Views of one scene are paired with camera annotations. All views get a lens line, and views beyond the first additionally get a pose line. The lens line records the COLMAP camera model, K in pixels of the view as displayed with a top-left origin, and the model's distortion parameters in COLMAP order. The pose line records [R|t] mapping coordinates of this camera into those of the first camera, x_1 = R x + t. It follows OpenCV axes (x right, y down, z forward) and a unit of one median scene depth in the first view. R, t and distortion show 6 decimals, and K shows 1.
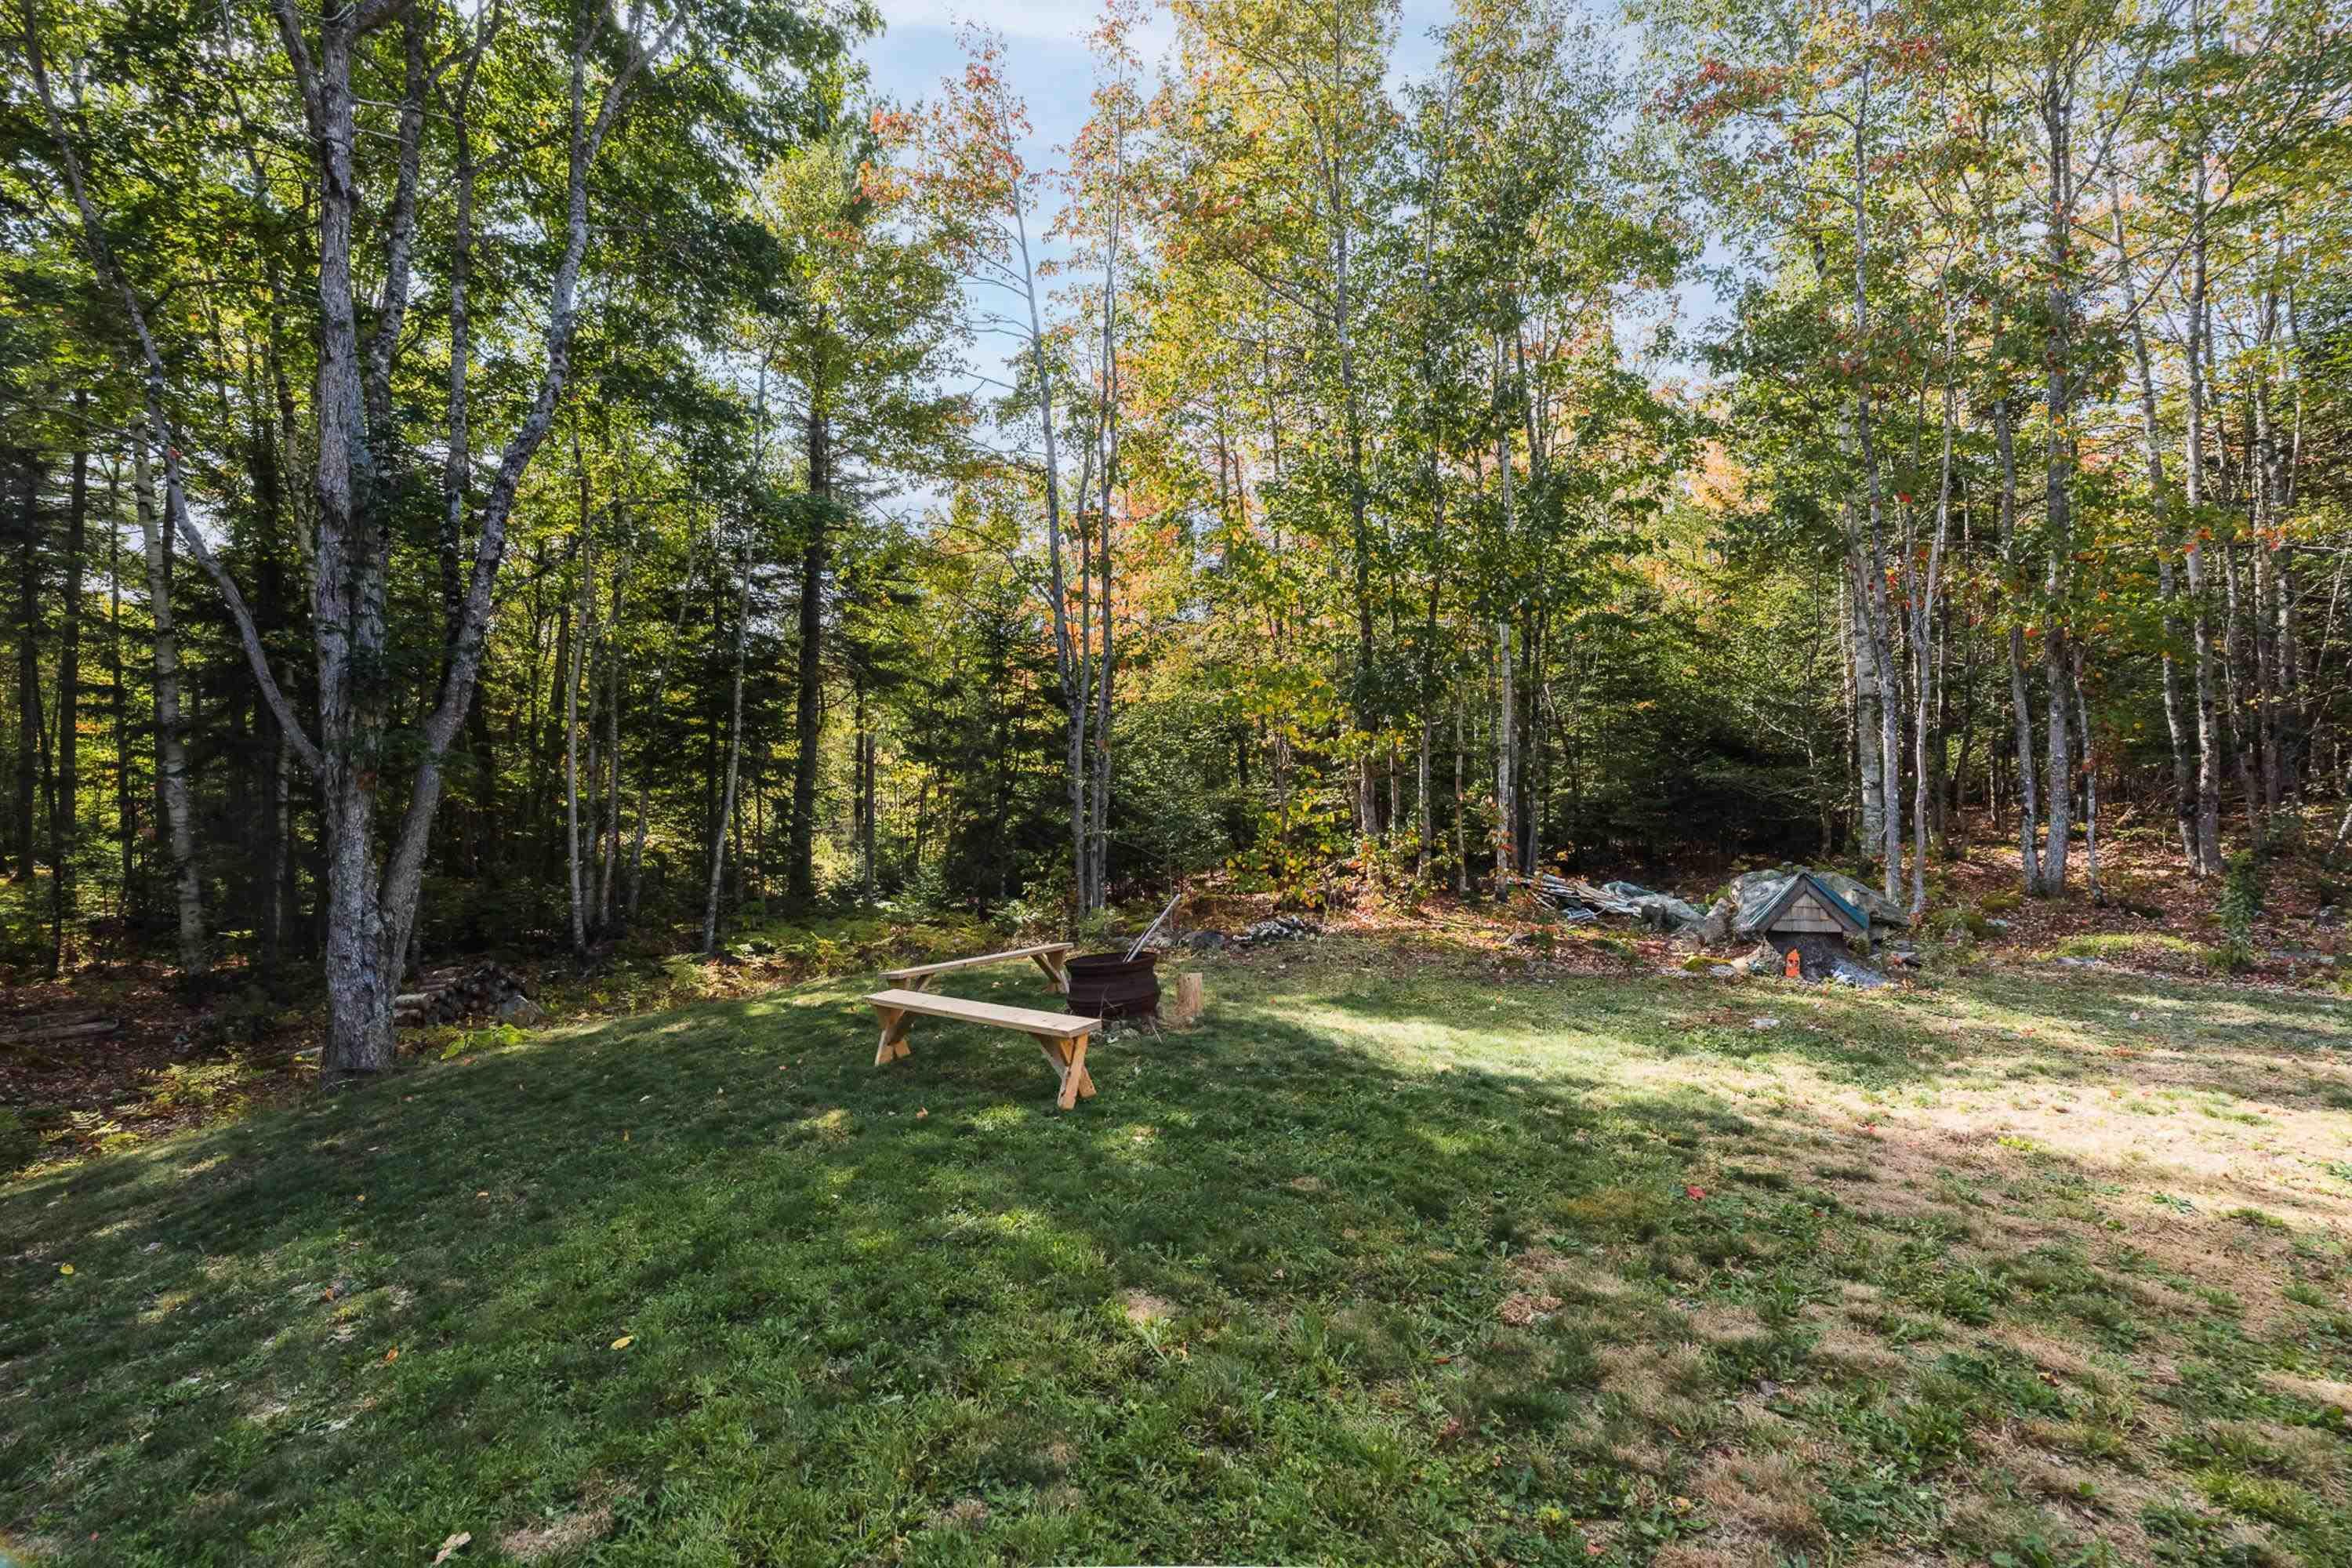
lens RADIAL K [[1049.3, 0, 1167.6], [0, 1049.3, 789.6], [0, 0, 1]] dist [-0.003378, 0.001038]
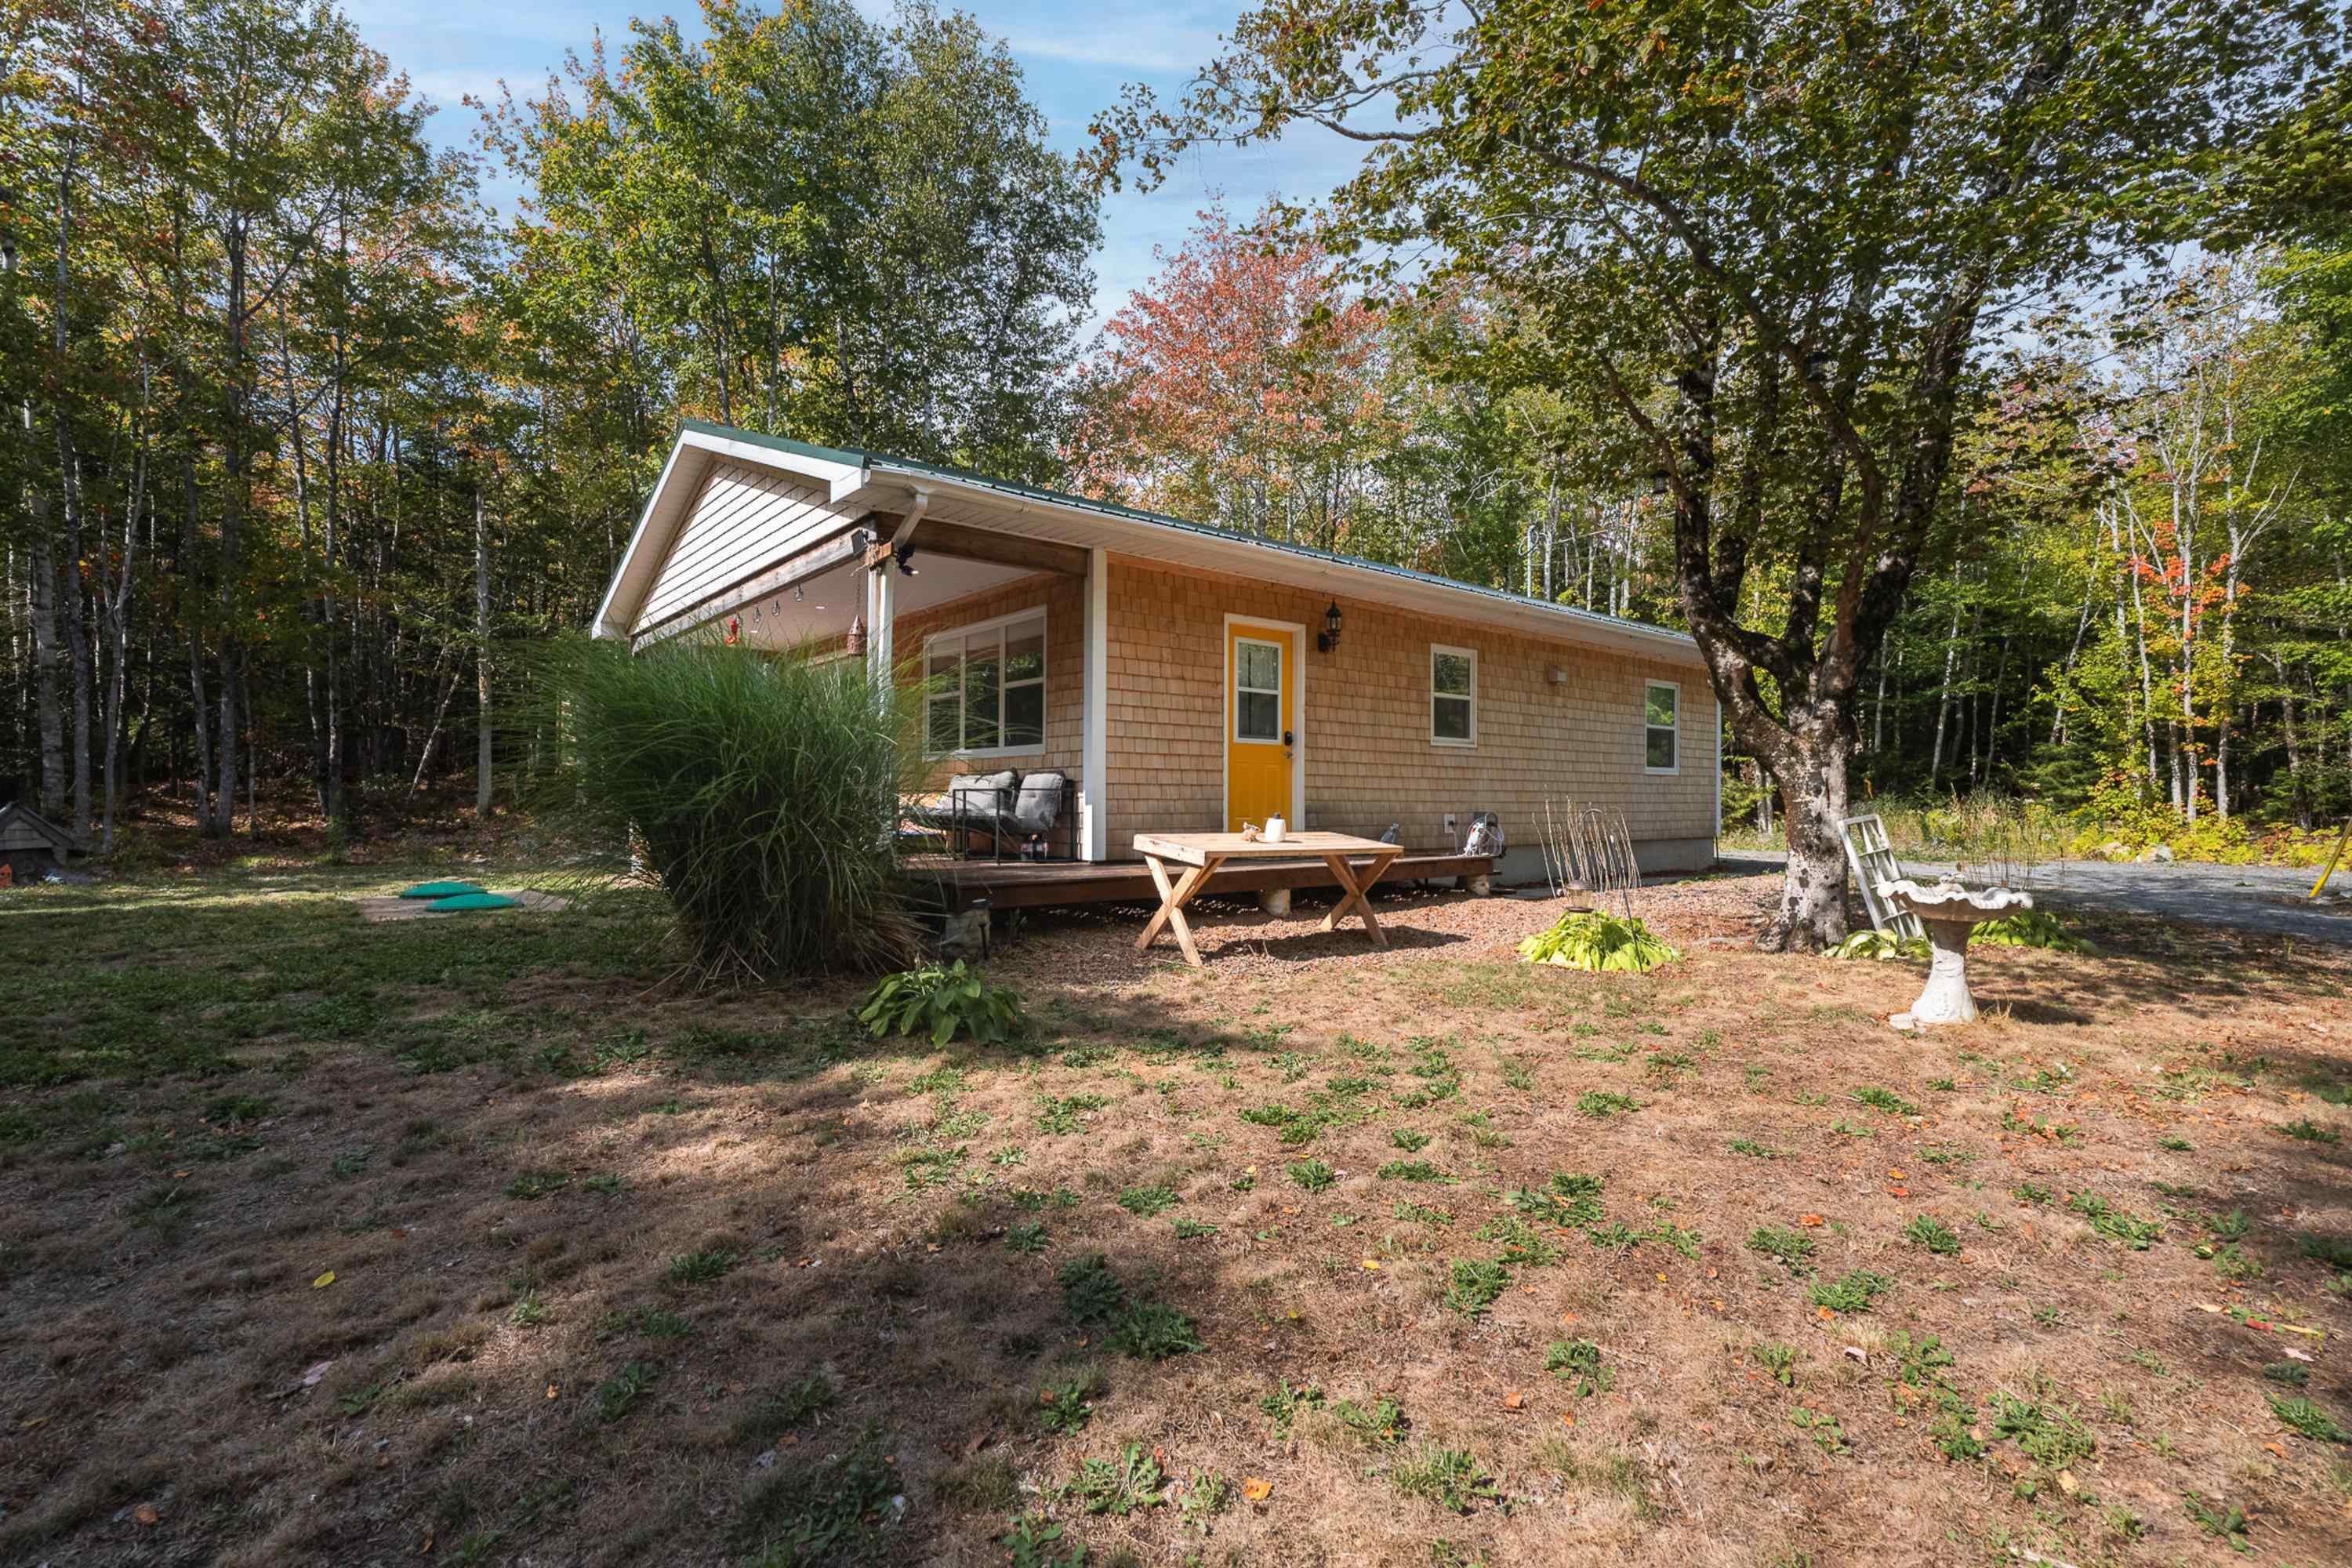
lens RADIAL K [[1049.3, 0, 1167.4], [0, 1049.3, 786.8], [0, 0, 1]] dist [-0.003378, 0.001038]
pose [[0.138269, 0.008784, 0.990356, -0.272072], [-0.017950, 0.999819, -0.006362, 0.023409], [-0.990232, -0.016897, 0.138402, -0.333750]]
